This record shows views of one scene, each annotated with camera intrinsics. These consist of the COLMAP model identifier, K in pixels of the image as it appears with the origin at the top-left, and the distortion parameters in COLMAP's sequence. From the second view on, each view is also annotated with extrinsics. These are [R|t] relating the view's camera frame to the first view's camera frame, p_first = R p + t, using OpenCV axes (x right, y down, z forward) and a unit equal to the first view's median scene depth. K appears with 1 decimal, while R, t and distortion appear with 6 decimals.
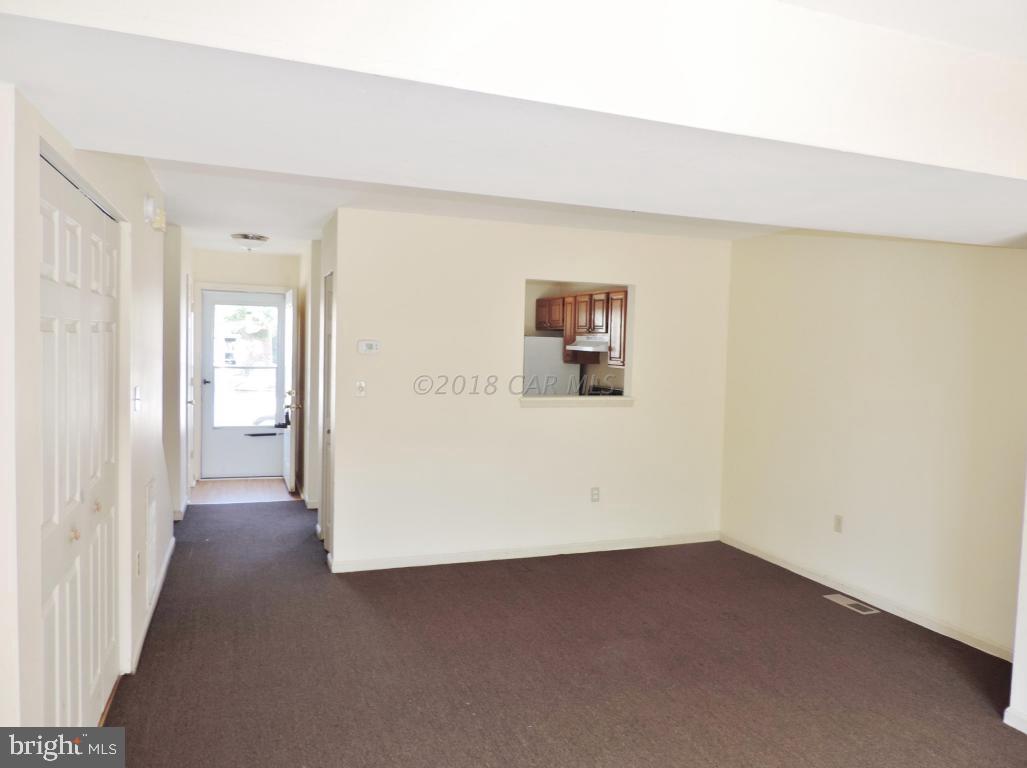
lens RADIAL K [[731.9, 0, 513.5], [0, 731.9, 384.0], [0, 0, 1]] dist [-0.008544, 0.001157]
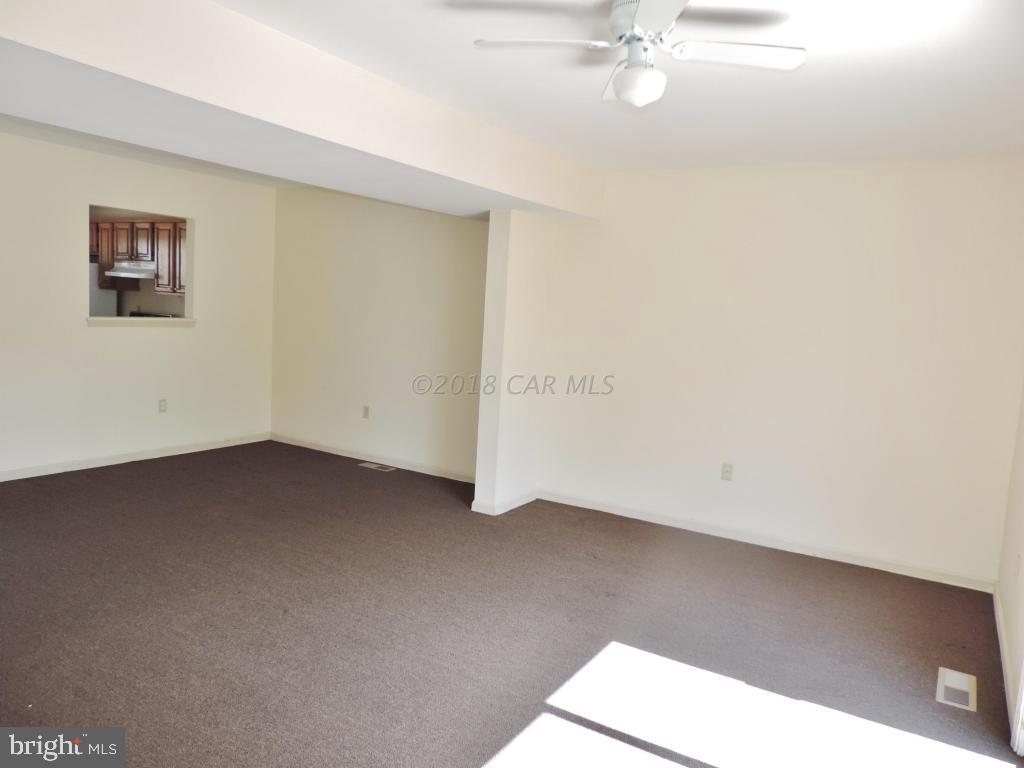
lens RADIAL K [[729.8, 0, 512.0], [0, 729.8, 384.0], [0, 0, 1]] dist [-0.008544, 0.001157]
pose [[0.782209, -0.041596, 0.621626, -0.128362], [-0.007728, 0.997044, 0.076442, 0.023090], [-0.622968, -0.064597, 0.779576, -0.155921]]
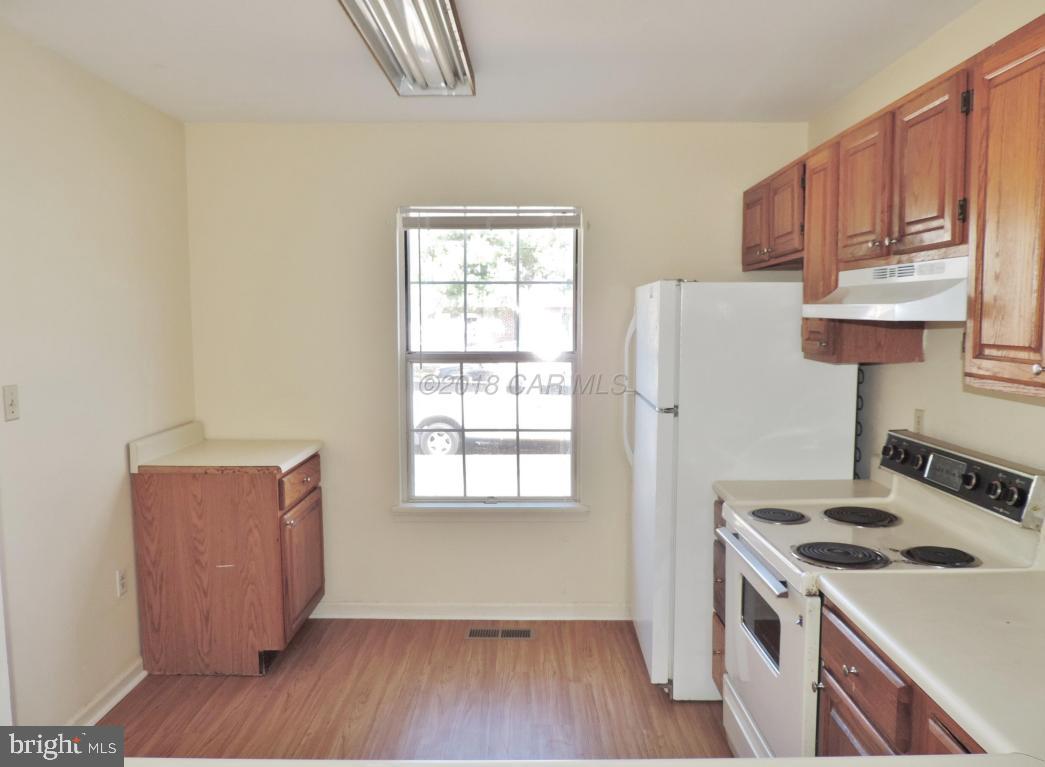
lens RADIAL K [[774.8, 0, 522.5], [0, 774.8, 383.5], [0, 0, 1]] dist [-0.010799, -0.001296]
pose [[0.934272, -0.005759, -0.356516, 0.083471], [0.016631, 0.999485, 0.027436, -0.033160], [0.356174, -0.031562, 0.933886, 0.712721]]
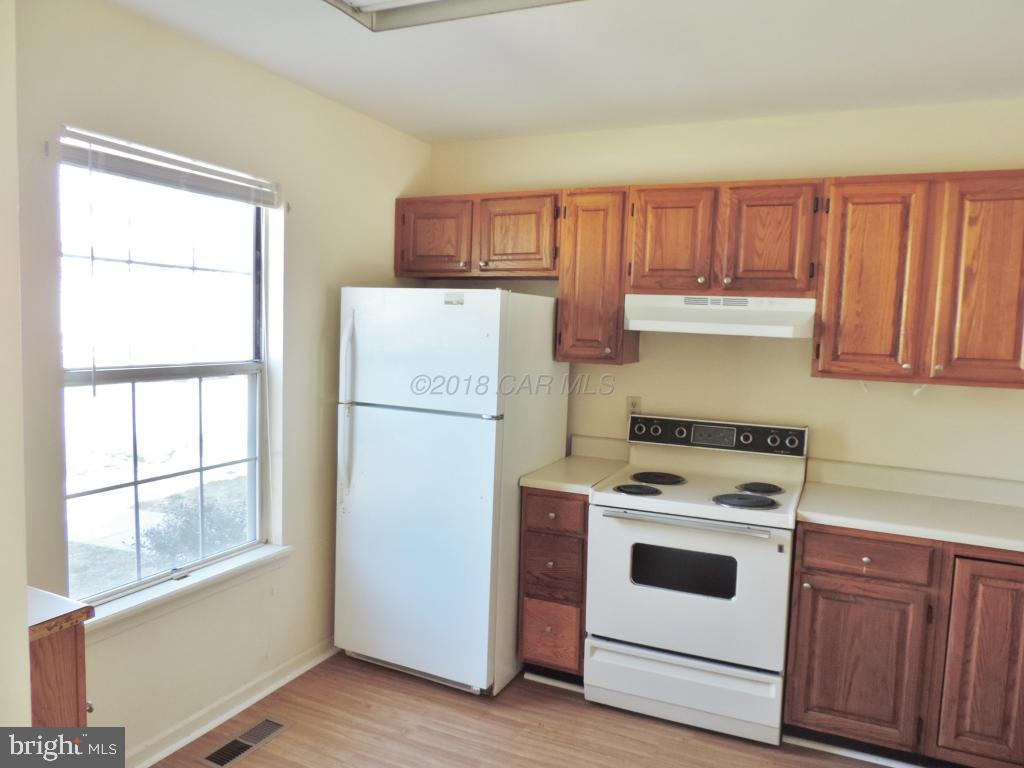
lens RADIAL K [[729.8, 0, 512.0], [0, 729.8, 384.0], [0, 0, 1]] dist [-0.008544, 0.001157]
pose [[0.702844, -0.069723, 0.707919, -0.260455], [0.025571, 0.997018, 0.072809, -0.052611], [-0.710884, -0.033071, 0.702531, 0.839768]]
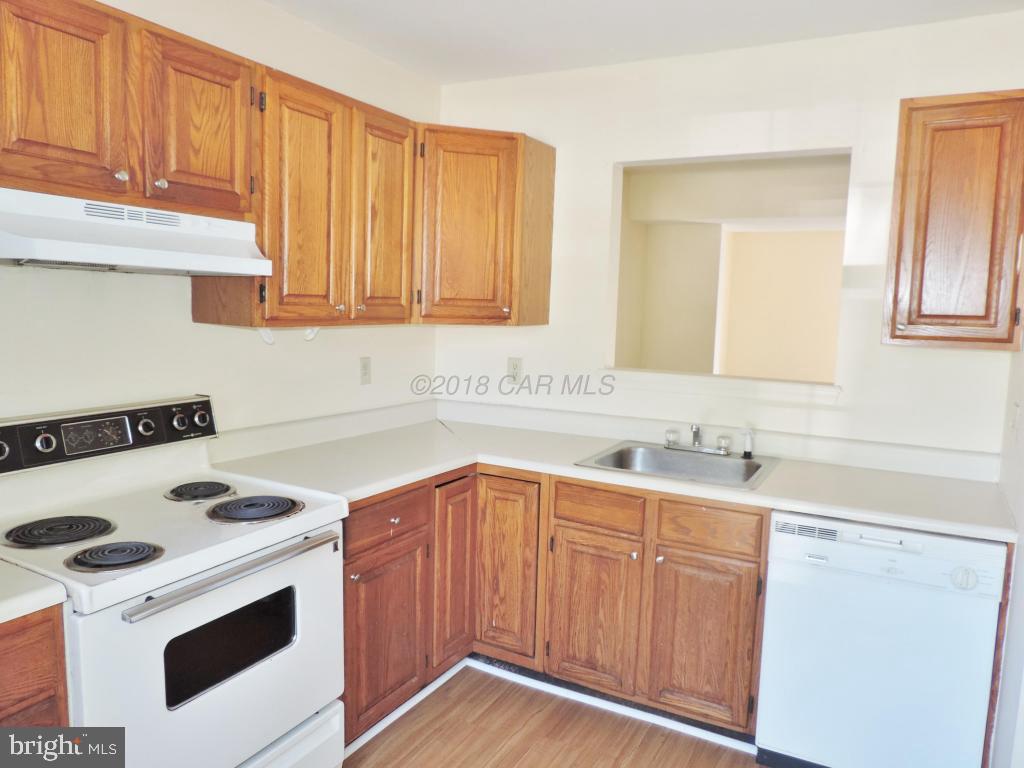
lens RADIAL K [[729.8, 0, 512.0], [0, 729.8, 384.0], [0, 0, 1]] dist [-0.008544, 0.001157]
pose [[-0.654790, -0.138195, 0.743069, -0.164929], [-0.013663, 0.985146, 0.171177, -0.053568], [-0.755687, 0.101932, -0.646952, 1.118988]]
